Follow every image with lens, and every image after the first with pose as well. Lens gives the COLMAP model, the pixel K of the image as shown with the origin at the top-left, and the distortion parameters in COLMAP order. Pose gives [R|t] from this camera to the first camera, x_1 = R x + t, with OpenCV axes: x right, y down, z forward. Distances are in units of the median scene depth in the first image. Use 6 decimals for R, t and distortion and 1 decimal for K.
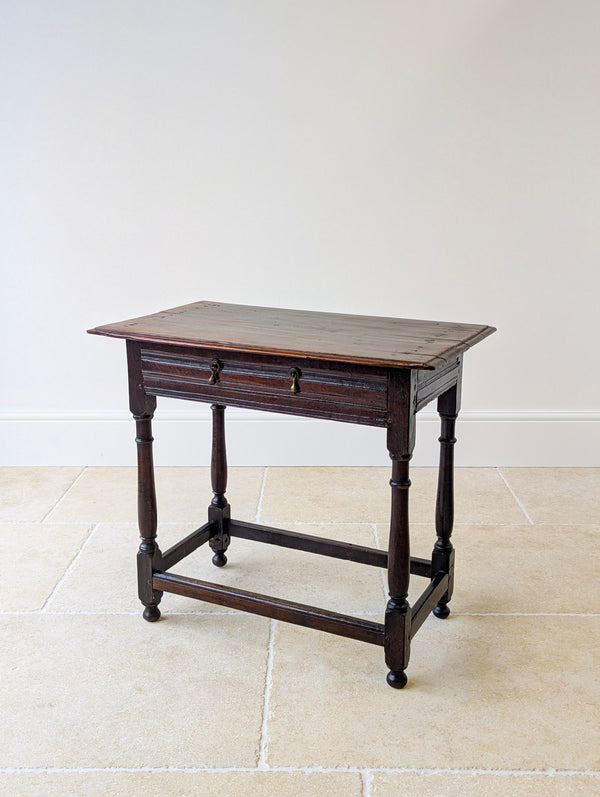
lens RADIAL K [[883.6, 0, 302.9], [0, 883.6, 386.2], [0, 0, 1]] dist [0.069326, -0.015843]
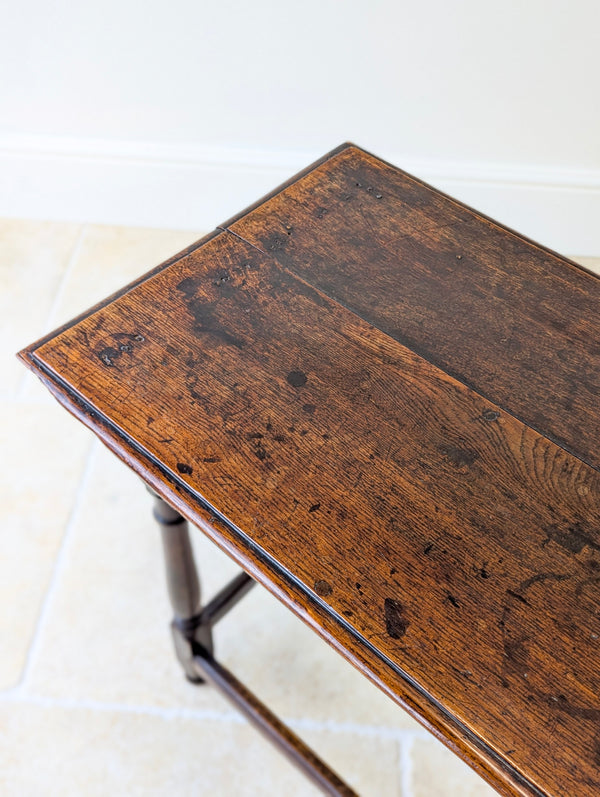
lens RADIAL K [[865.6, 0, 294.1], [0, 865.6, 393.9], [0, 0, 1]] dist [0.081187, -0.039313]
pose [[0.959622, 0.225150, -0.168623, -0.050857], [-0.085137, 0.803811, 0.588761, -0.291630], [0.268101, -0.550632, 0.790523, 0.710015]]
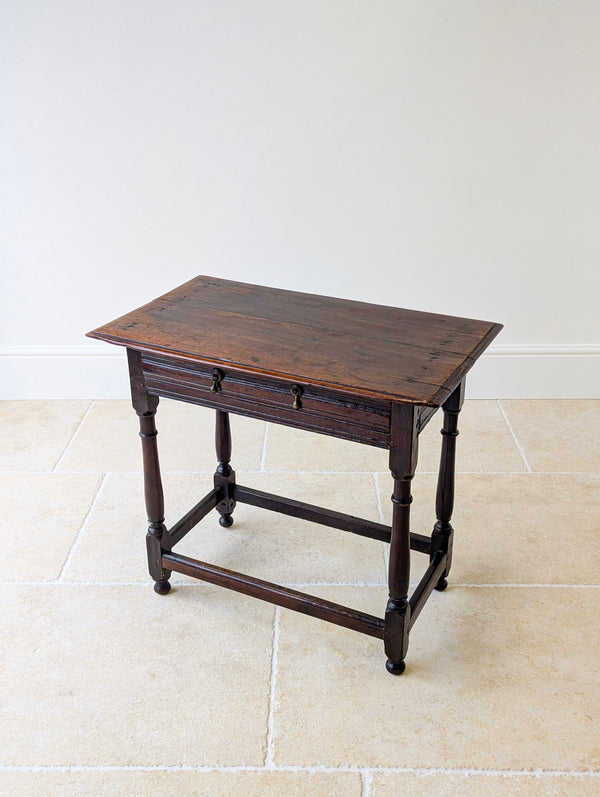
lens RADIAL K [[865.6, 0, 294.1], [0, 865.6, 393.9], [0, 0, 1]] dist [0.081187, -0.039313]
pose [[0.999882, -0.004543, -0.014697, 0.001856], [0.007354, 0.980323, 0.197261, -0.186519], [0.013512, -0.197346, 0.980241, 0.044235]]
